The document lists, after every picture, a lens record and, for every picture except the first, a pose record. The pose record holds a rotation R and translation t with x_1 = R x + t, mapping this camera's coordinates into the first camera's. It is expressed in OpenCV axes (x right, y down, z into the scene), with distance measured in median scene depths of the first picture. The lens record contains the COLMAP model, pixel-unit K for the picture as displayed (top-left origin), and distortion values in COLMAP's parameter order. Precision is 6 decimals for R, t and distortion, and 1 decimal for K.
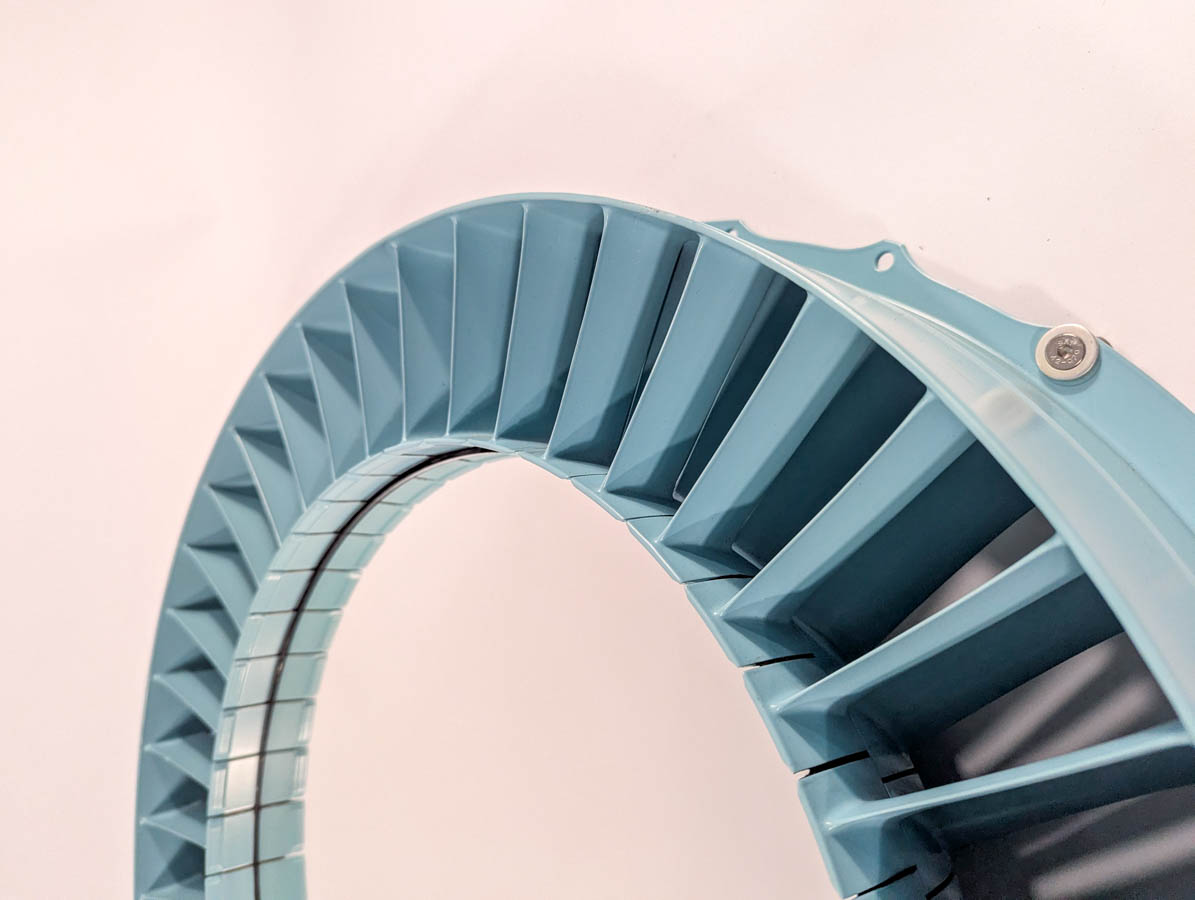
lens RADIAL K [[852.0, 0, 582.7], [0, 852.0, 460.5], [0, 0, 1]] dist [0.025620, -0.021152]
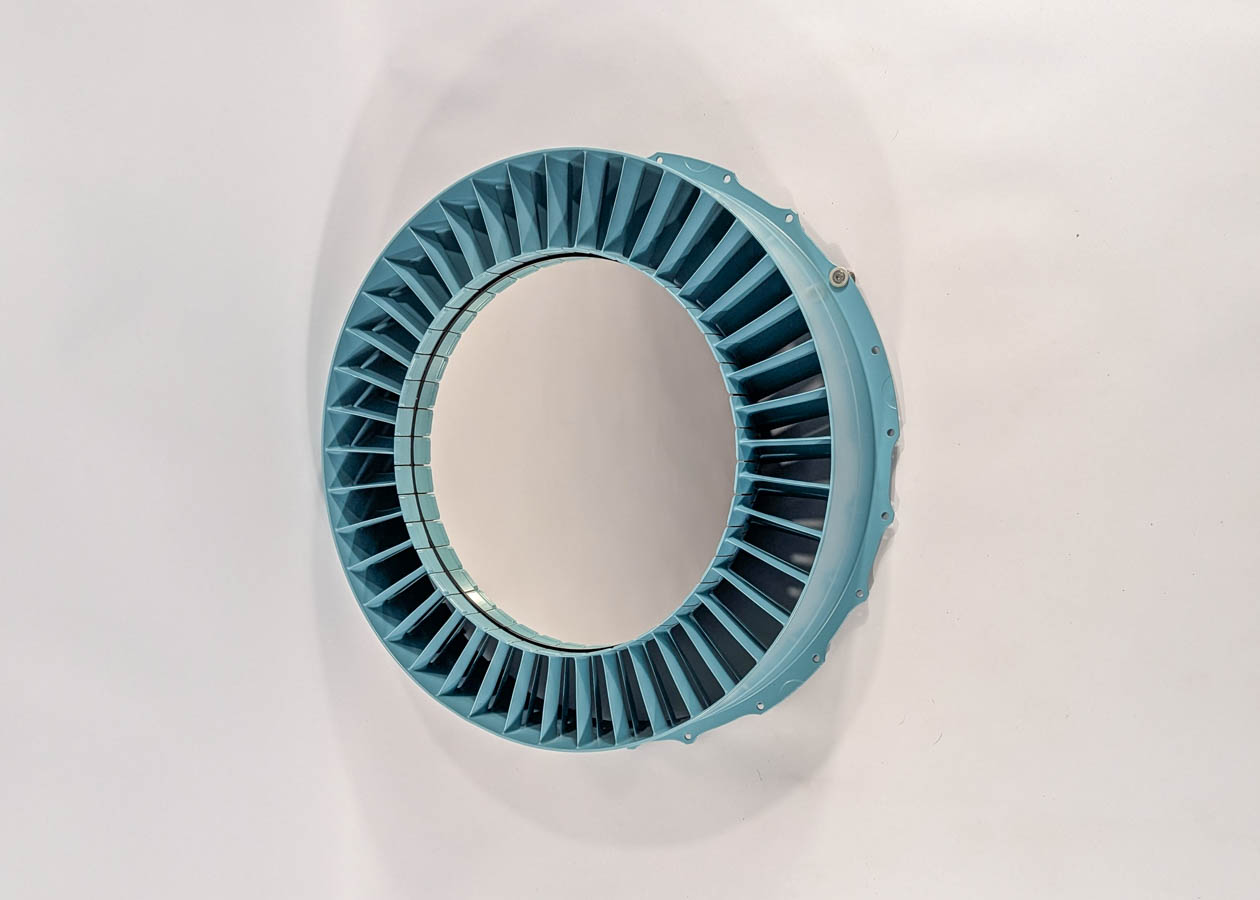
lens RADIAL K [[1181.8, 0, 666.1], [0, 1181.8, 539.9], [0, 0, 1]] dist [0.034765, -0.011915]
pose [[0.931700, 0.121605, 0.342268, -0.846992], [-0.221025, 0.937565, 0.268550, -0.167687], [-0.288241, -0.325858, 0.900407, -1.862722]]
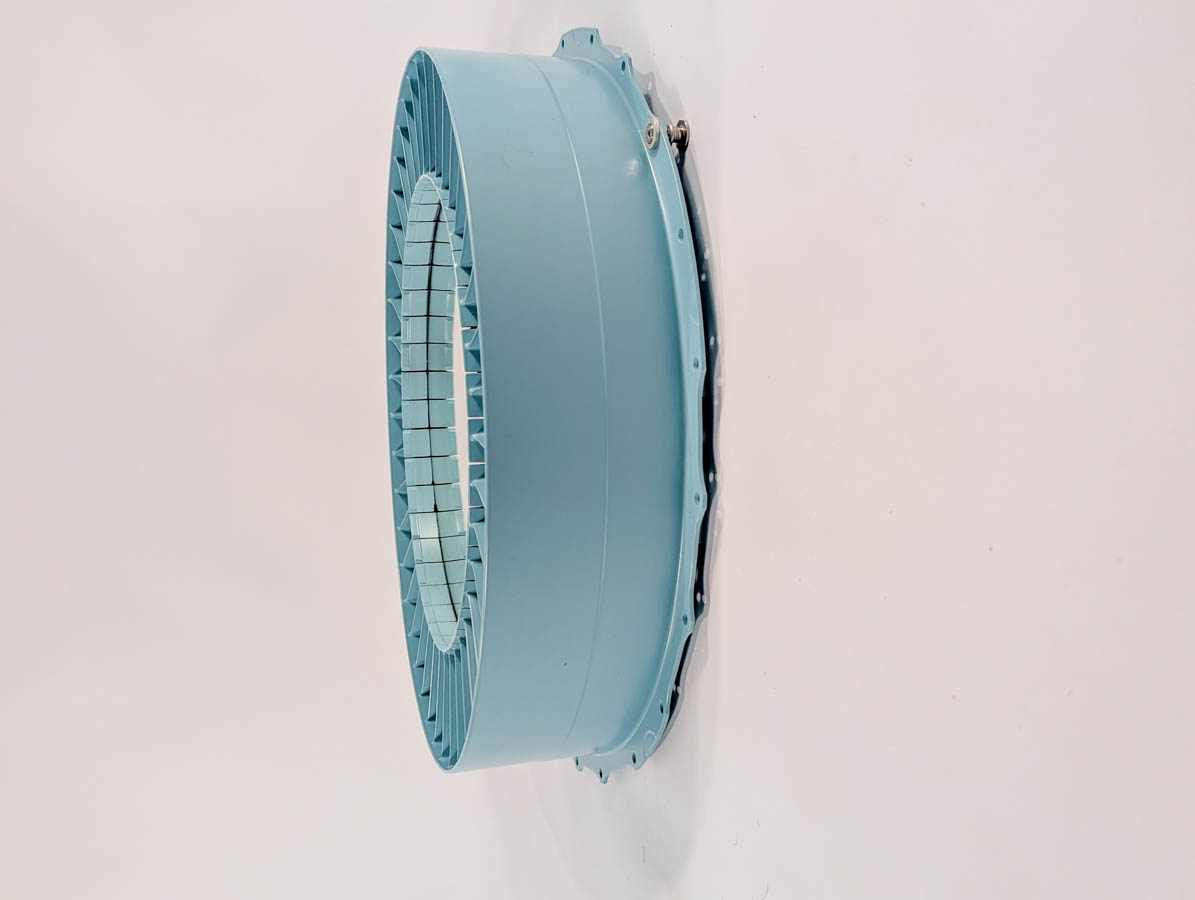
lens RADIAL K [[934.6, 0, 608.0], [0, 934.6, 449.2], [0, 0, 1]] dist [0.019383, -0.005018]
pose [[0.891036, 0.129937, -0.434939, 1.027622], [0.019952, 0.946020, 0.323495, -0.098427], [0.453495, -0.296923, 0.840345, -0.680066]]
